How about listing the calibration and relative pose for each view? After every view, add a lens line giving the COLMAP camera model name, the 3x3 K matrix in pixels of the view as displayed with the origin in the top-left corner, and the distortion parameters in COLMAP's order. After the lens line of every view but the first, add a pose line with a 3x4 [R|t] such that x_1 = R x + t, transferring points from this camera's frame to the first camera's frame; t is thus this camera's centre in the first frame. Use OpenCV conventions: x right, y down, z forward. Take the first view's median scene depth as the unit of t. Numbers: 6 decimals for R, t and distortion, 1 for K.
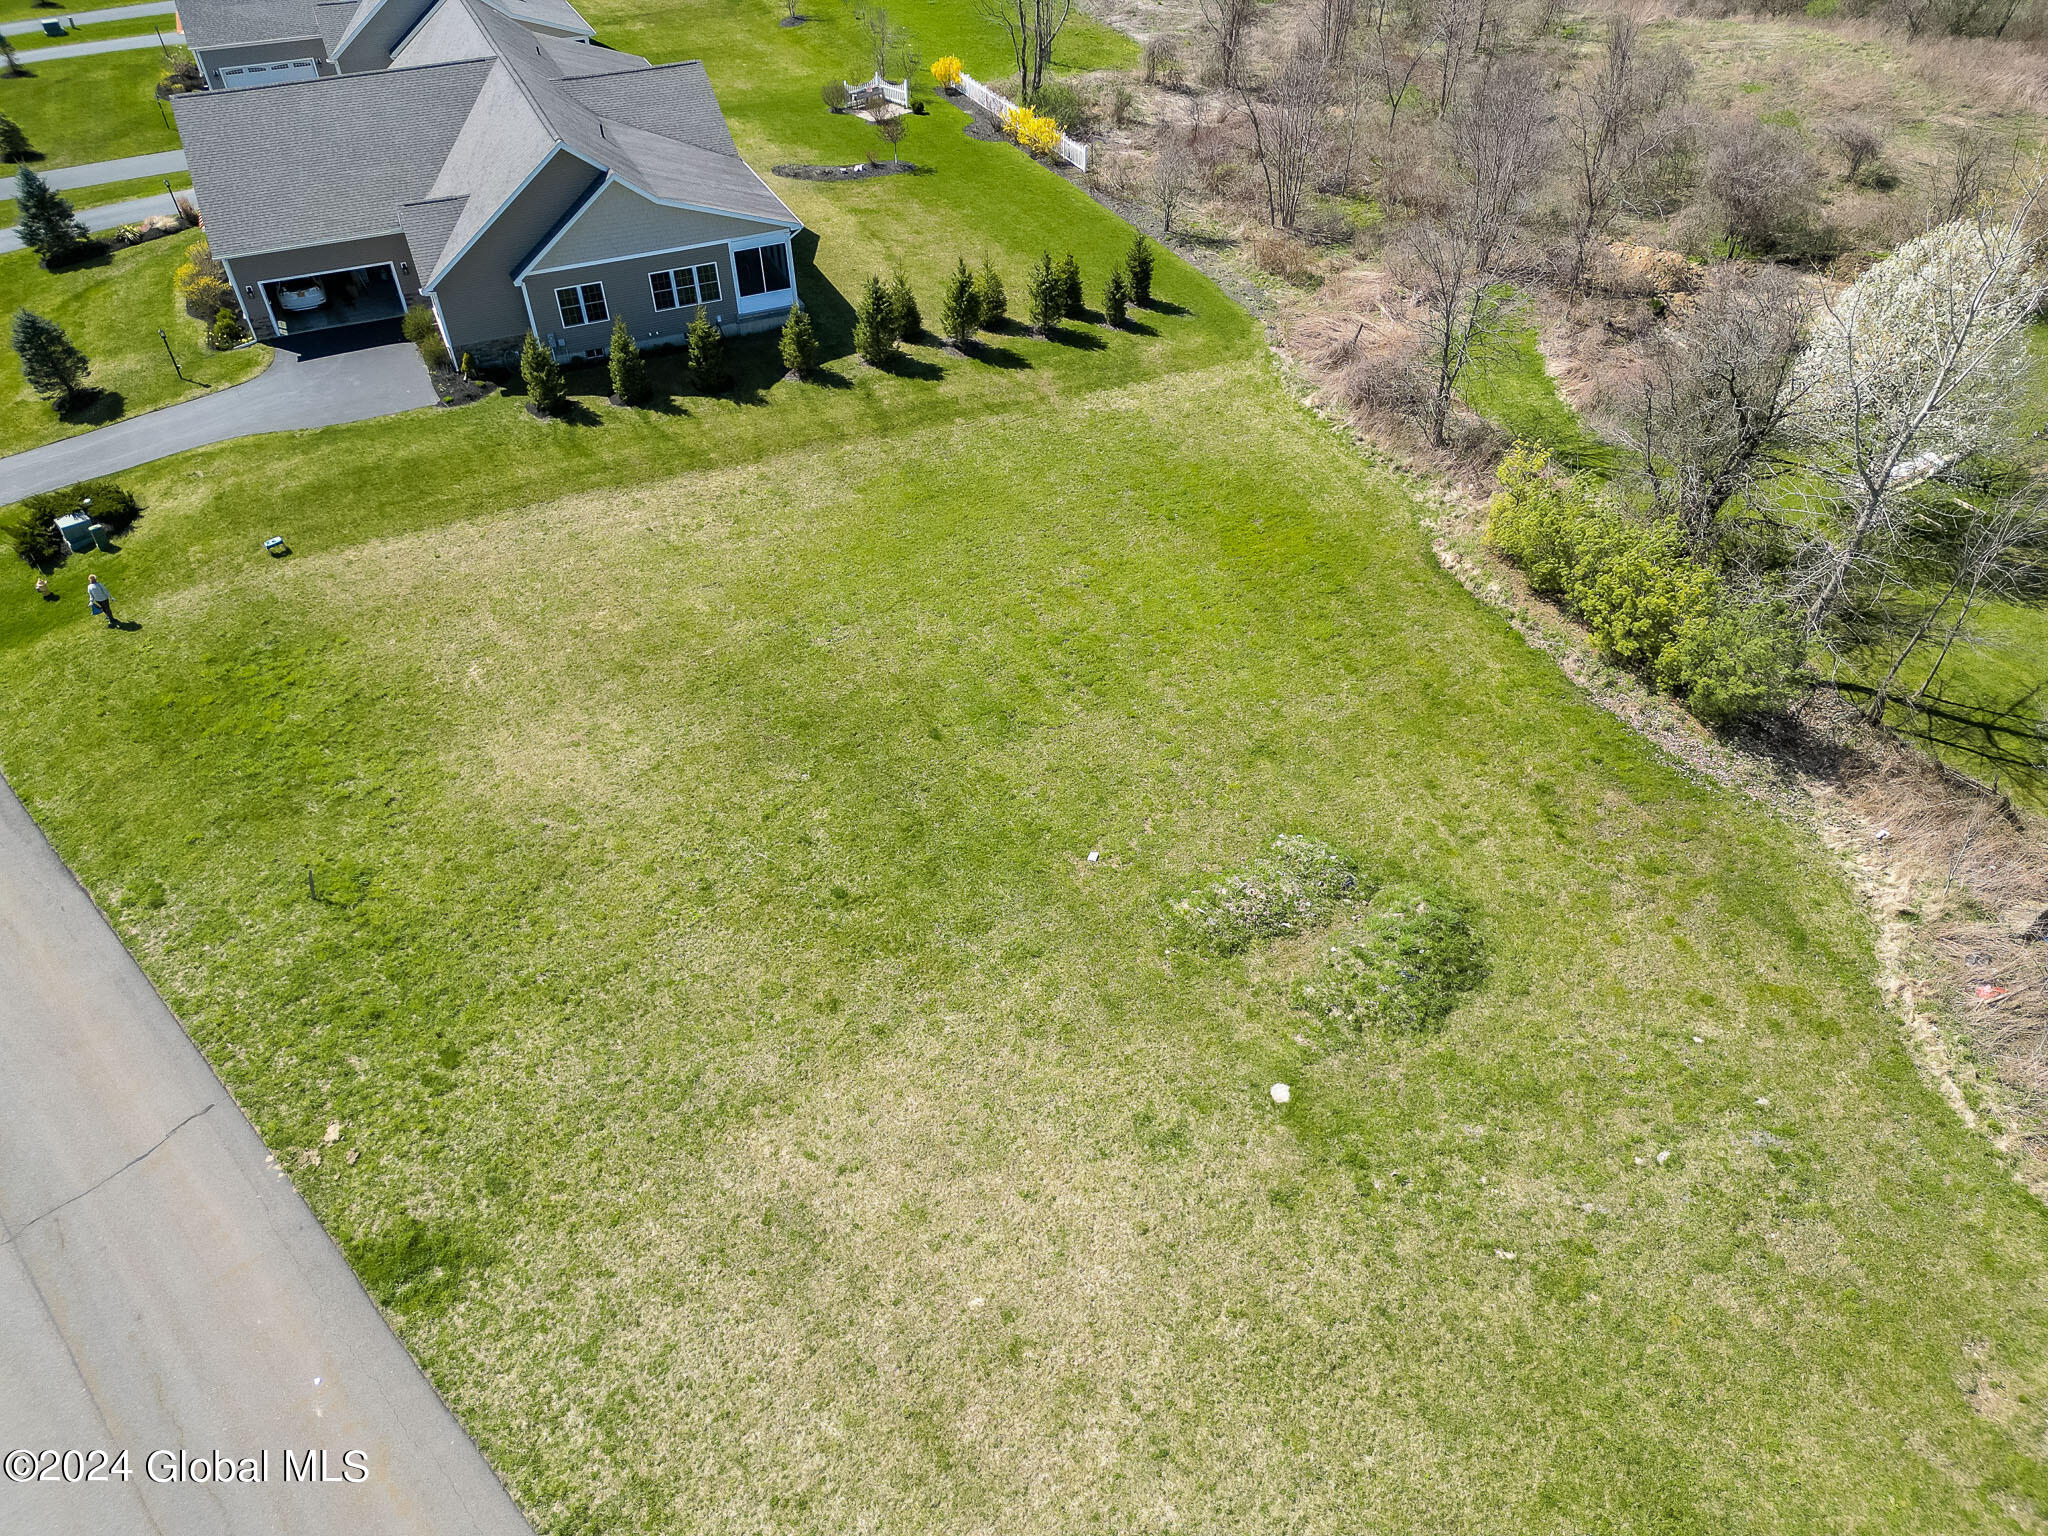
lens RADIAL K [[1432.4, 0, 1023.2], [0, 1432.4, 769.6], [0, 0, 1]] dist [0.072770, -0.066923]
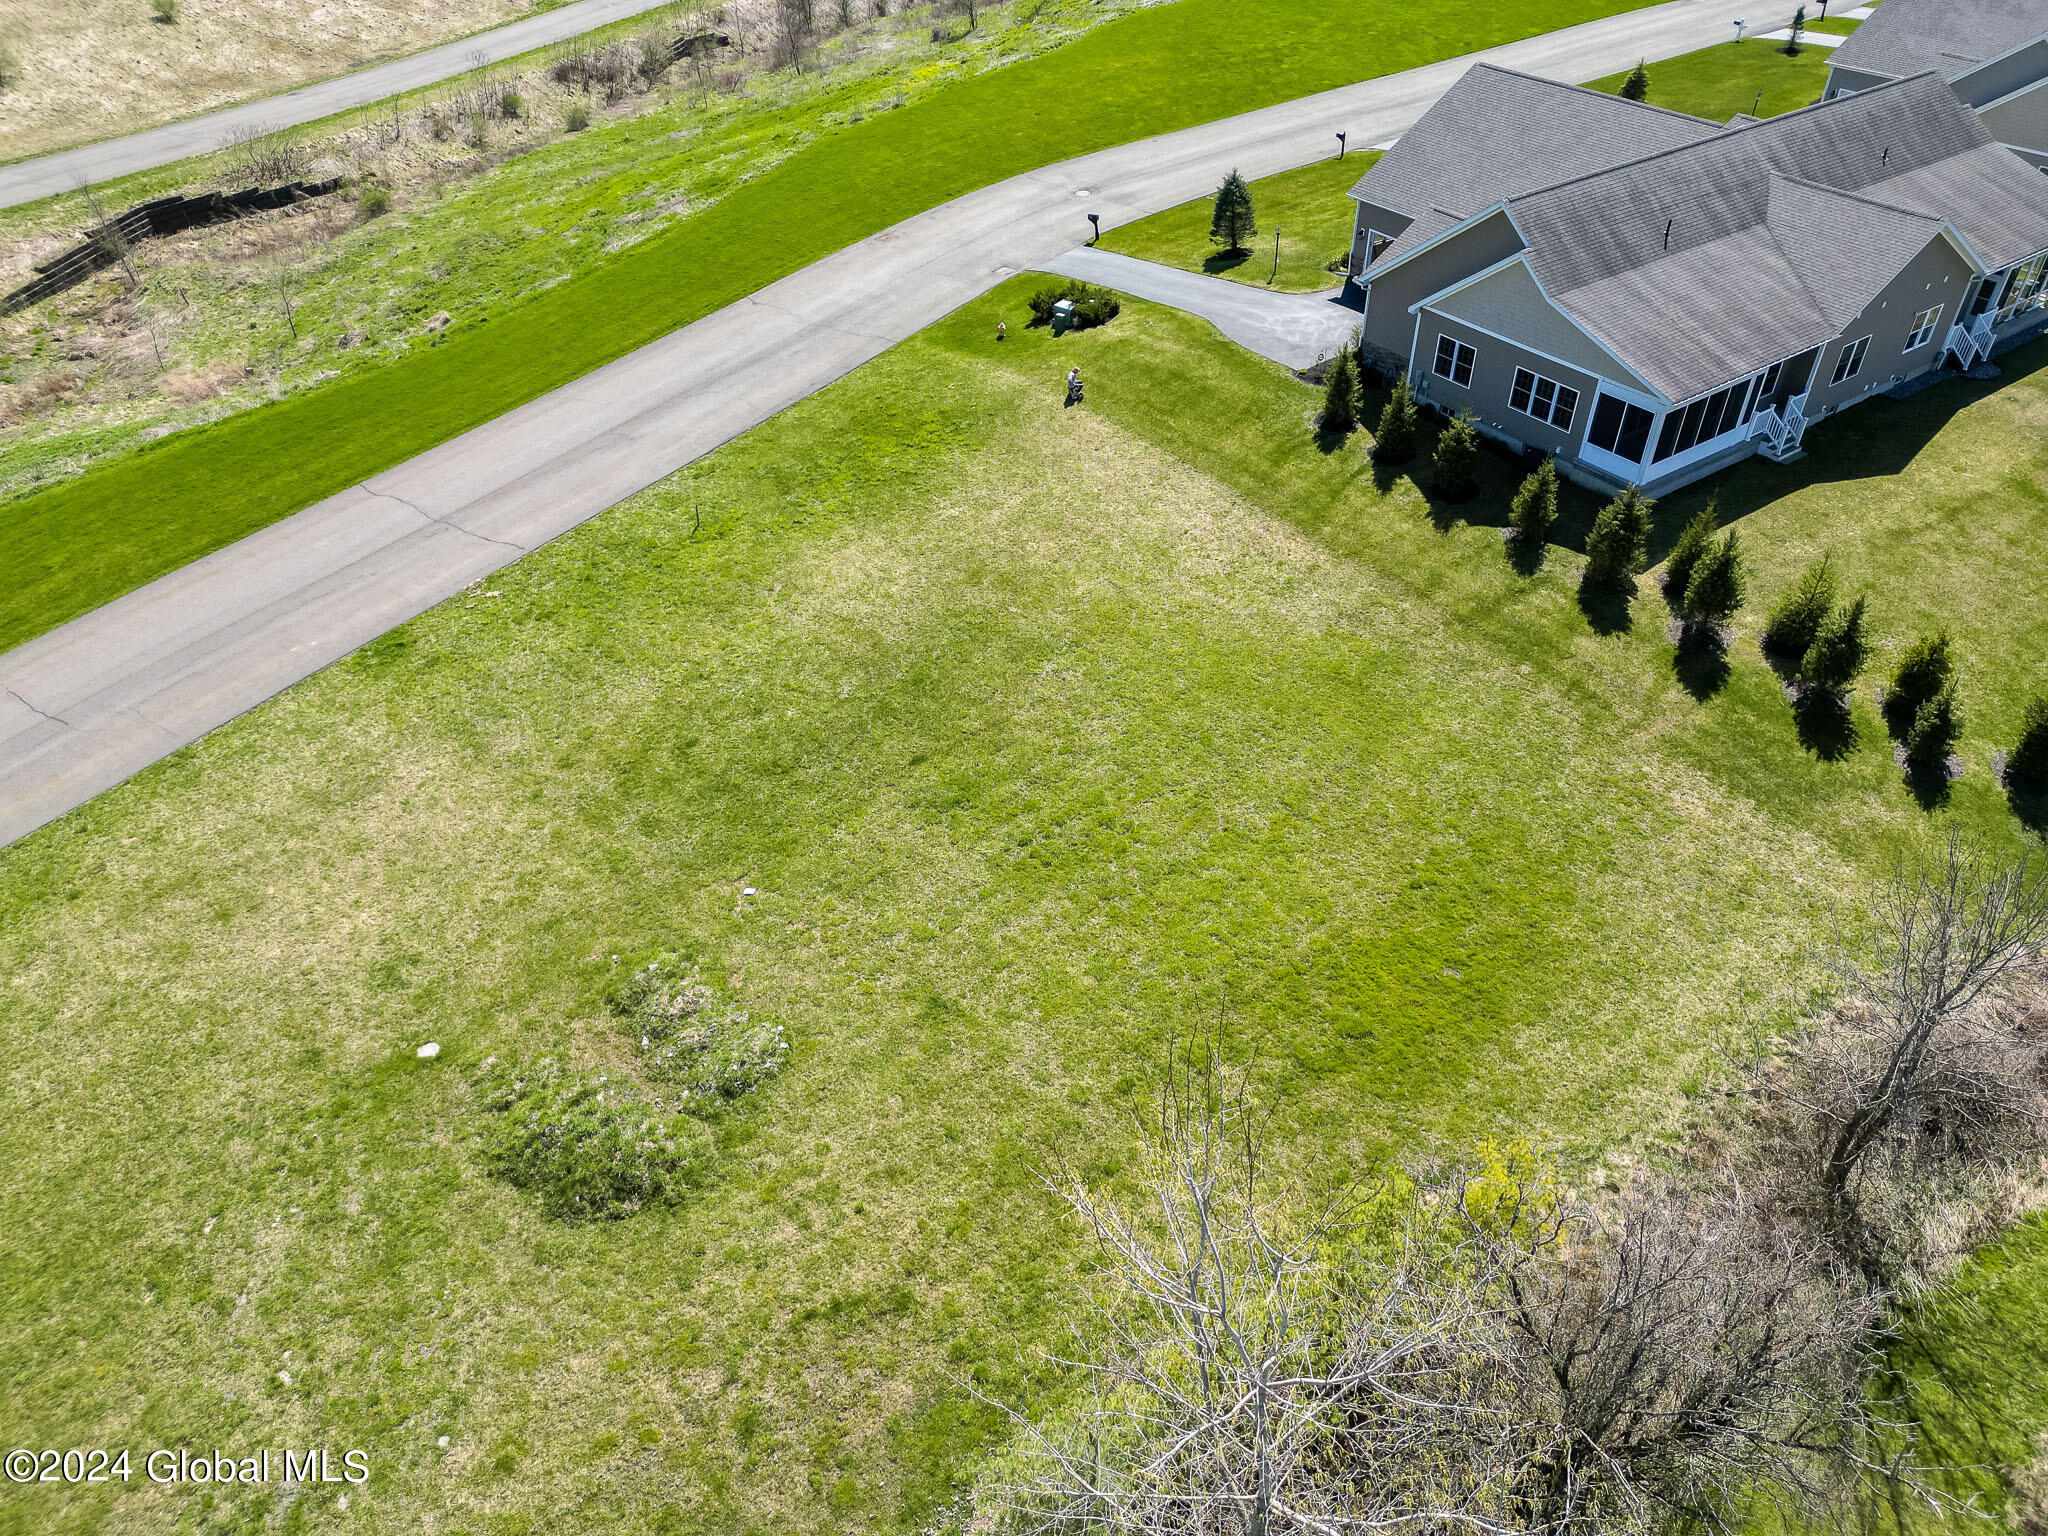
lens RADIAL K [[1432.4, 0, 1023.2], [0, 1432.4, 769.6], [0, 0, 1]] dist [0.072770, -0.066923]
pose [[0.184701, 0.635328, -0.749830, 0.731543], [-0.623308, 0.665608, 0.410431, -0.492585], [0.759850, 0.391568, 0.518943, 0.547315]]
